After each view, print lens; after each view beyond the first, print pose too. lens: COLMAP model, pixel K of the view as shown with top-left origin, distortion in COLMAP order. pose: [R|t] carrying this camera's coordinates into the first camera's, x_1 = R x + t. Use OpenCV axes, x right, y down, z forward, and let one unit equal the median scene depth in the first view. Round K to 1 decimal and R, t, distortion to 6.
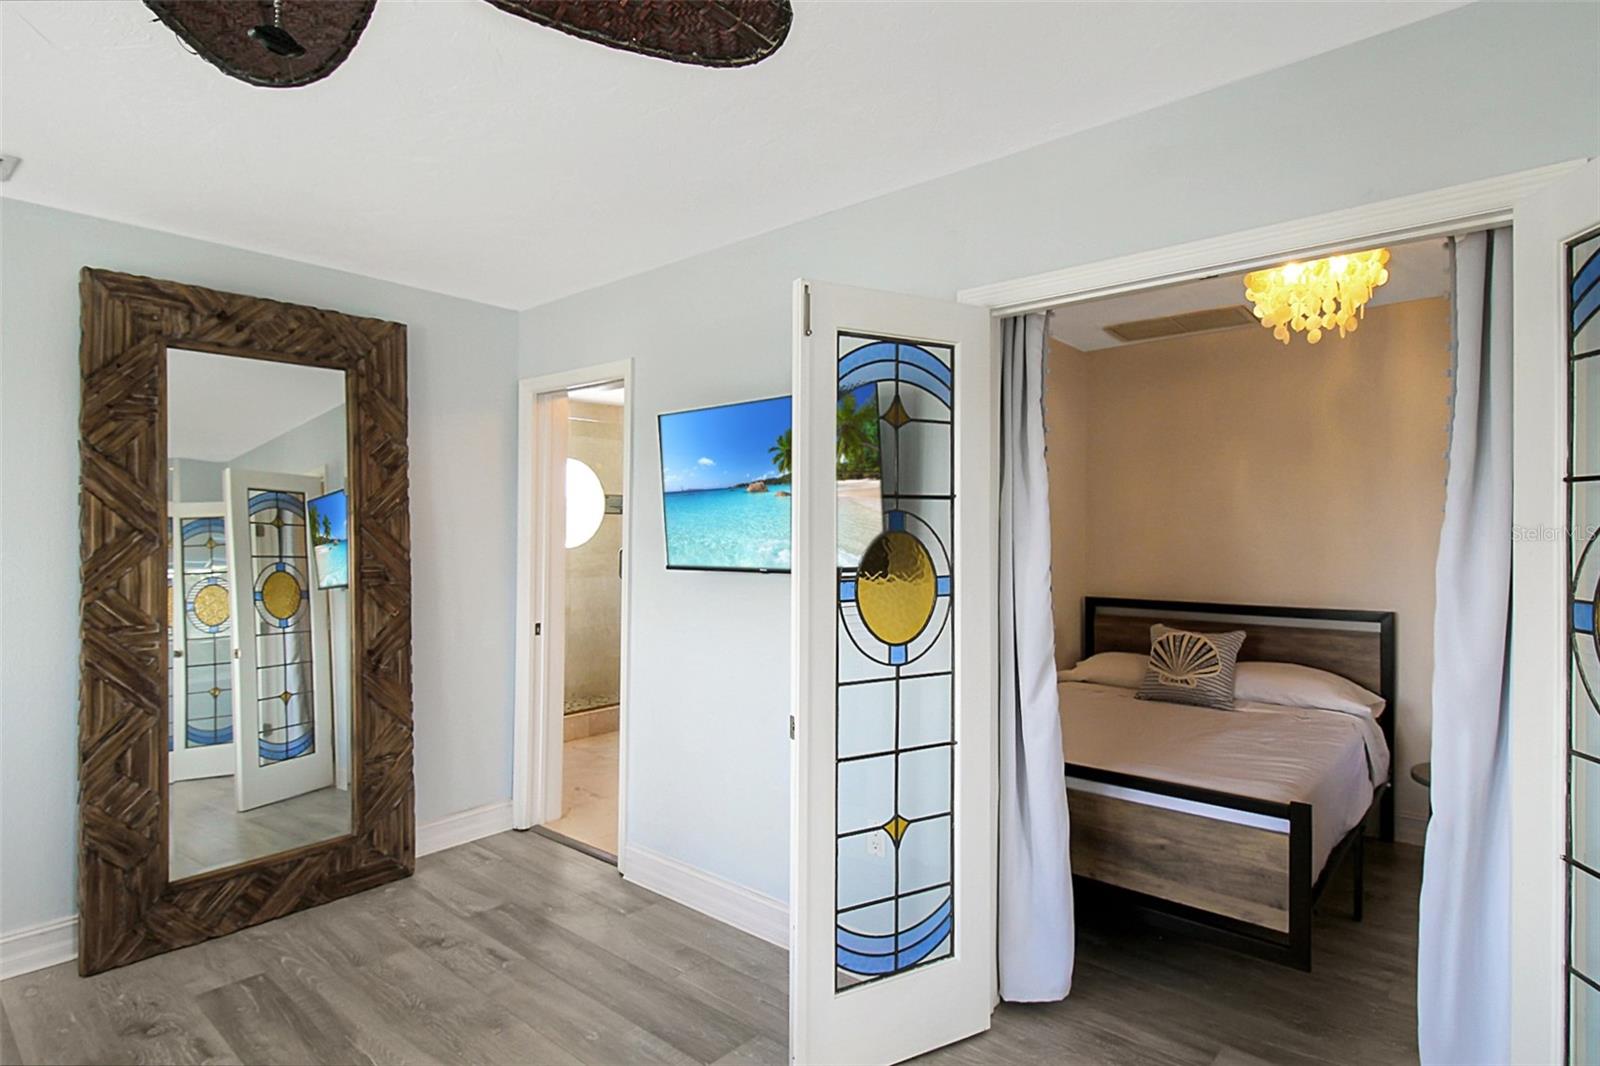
lens RADIAL K [[837.9, 0, 800.2], [0, 837.9, 534.5], [0, 0, 1]] dist [-0.005999, -0.003101]
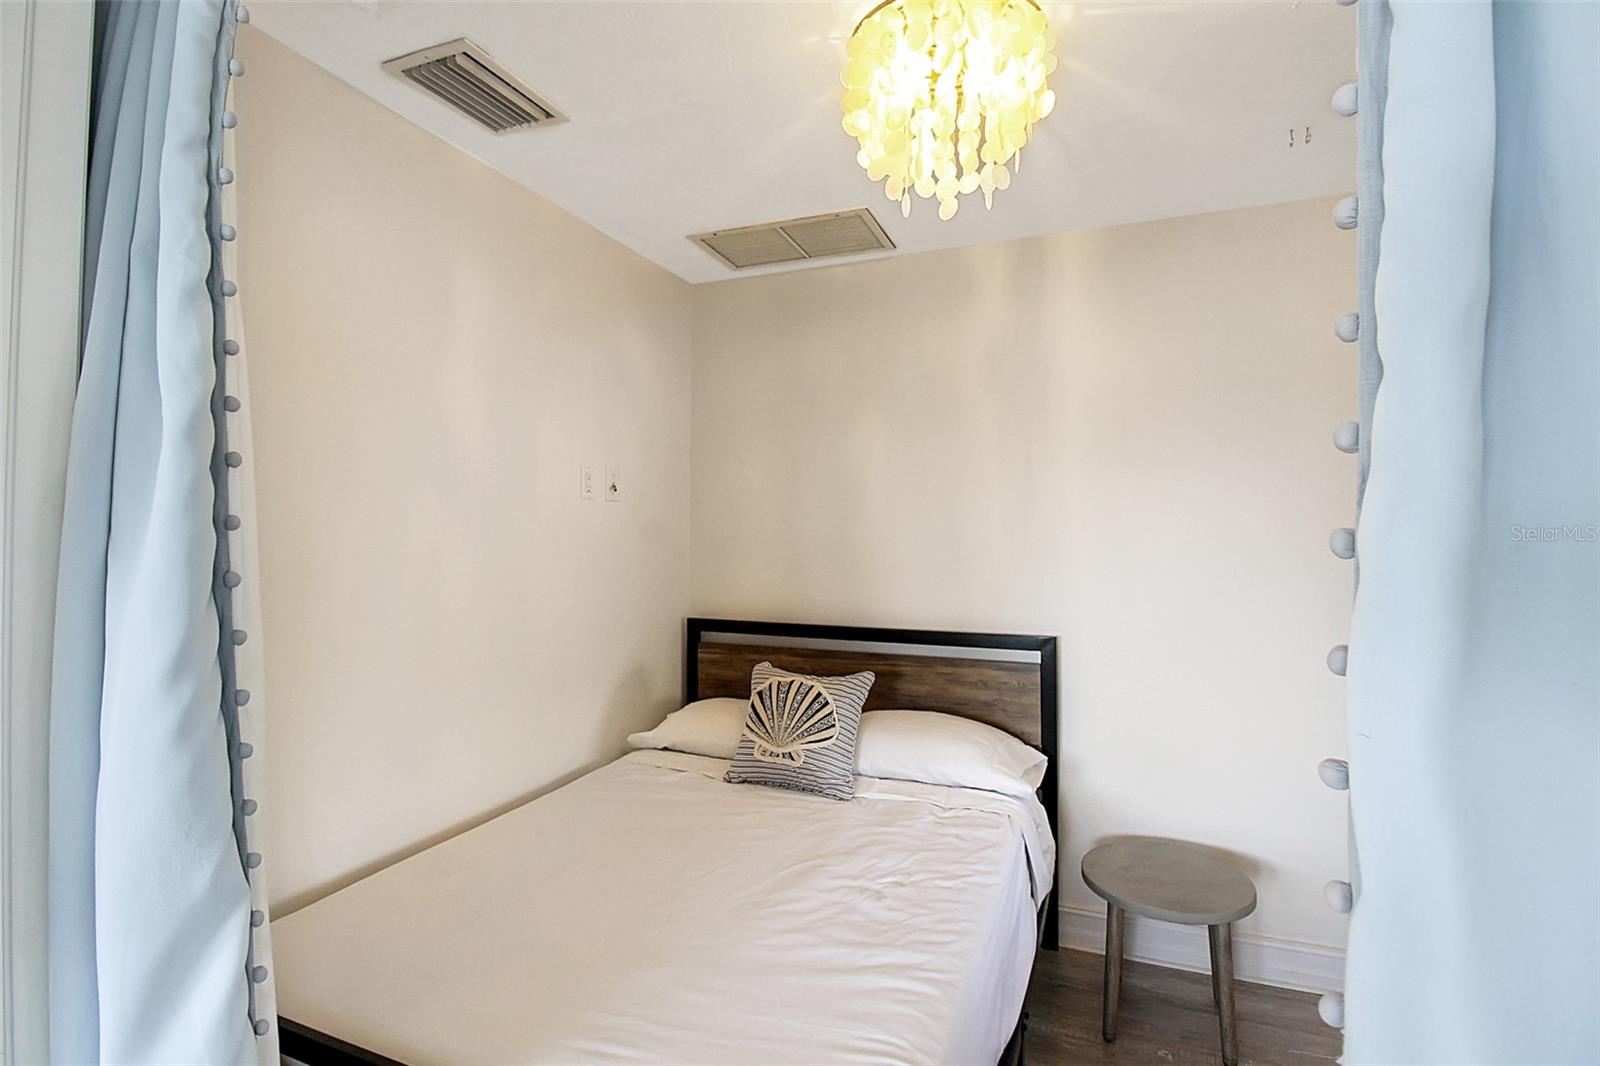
lens RADIAL K [[795.2, 0, 790.3], [0, 795.2, 516.8], [0, 0, 1]] dist [-0.004935, -0.009263]
pose [[0.950072, 0.000350, 0.312030, 0.262969], [0.004513, 0.999879, -0.014861, -0.003980], [-0.311997, 0.015527, 0.949956, 0.395582]]
